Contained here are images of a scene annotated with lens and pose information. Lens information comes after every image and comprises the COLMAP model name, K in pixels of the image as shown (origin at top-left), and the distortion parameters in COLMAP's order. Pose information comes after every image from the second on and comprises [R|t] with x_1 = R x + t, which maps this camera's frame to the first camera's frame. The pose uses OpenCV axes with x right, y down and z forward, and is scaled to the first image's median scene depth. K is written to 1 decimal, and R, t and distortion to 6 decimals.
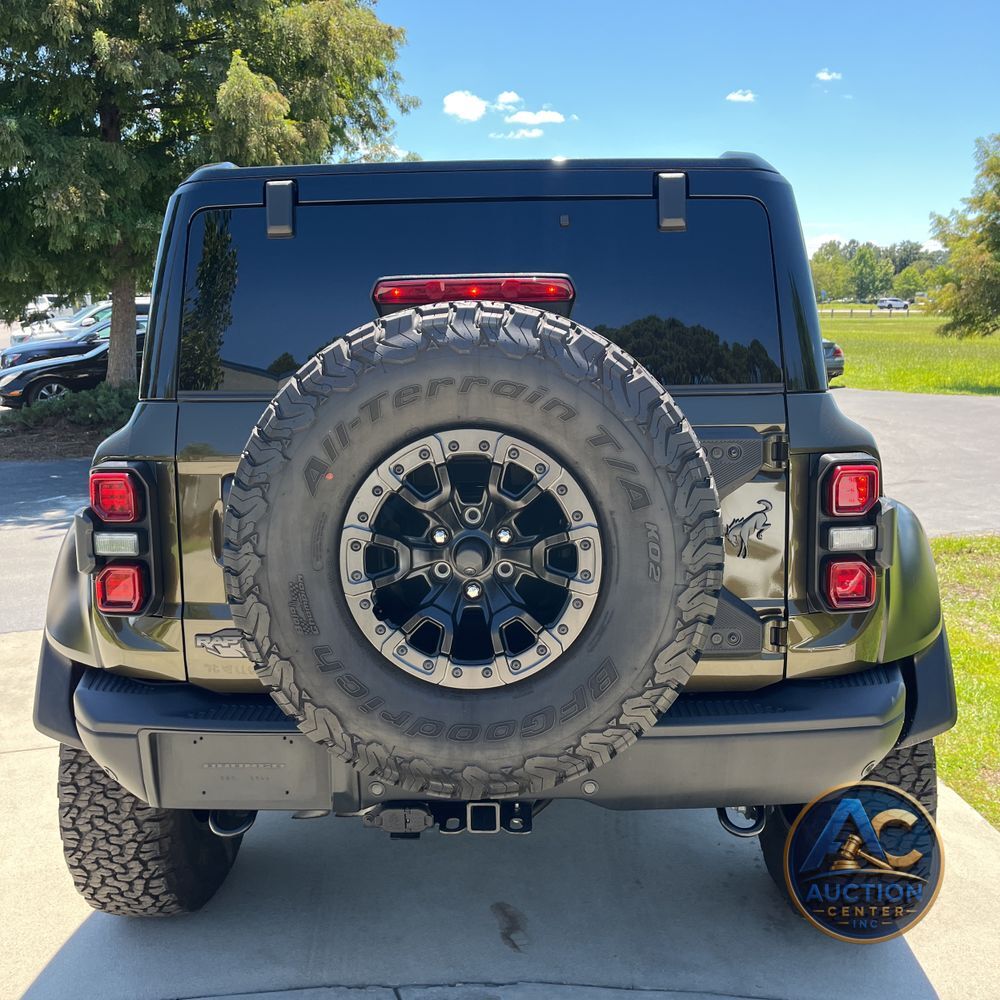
lens RADIAL K [[1012.8, 0, 500.0], [0, 1012.8, 500.0], [0, 0, 1]] dist [0.024396, -0.014812]
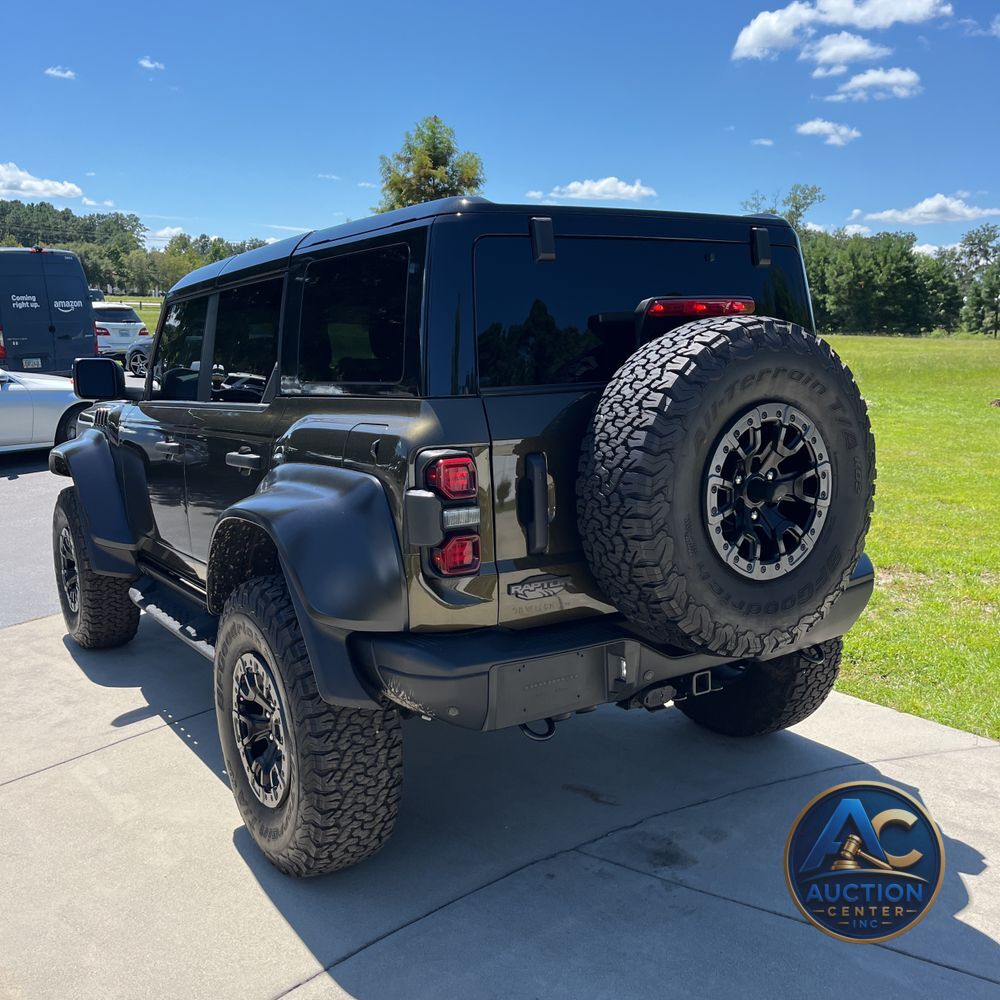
lens RADIAL K [[991.4, 0, 498.4], [0, 991.4, 521.3], [0, 0, 1]] dist [0.131985, -0.210534]
pose [[0.826870, -0.106380, 0.552240, -1.168986], [0.090636, 0.994318, 0.055829, -0.015775], [-0.555041, 0.003889, 0.831814, 0.001947]]
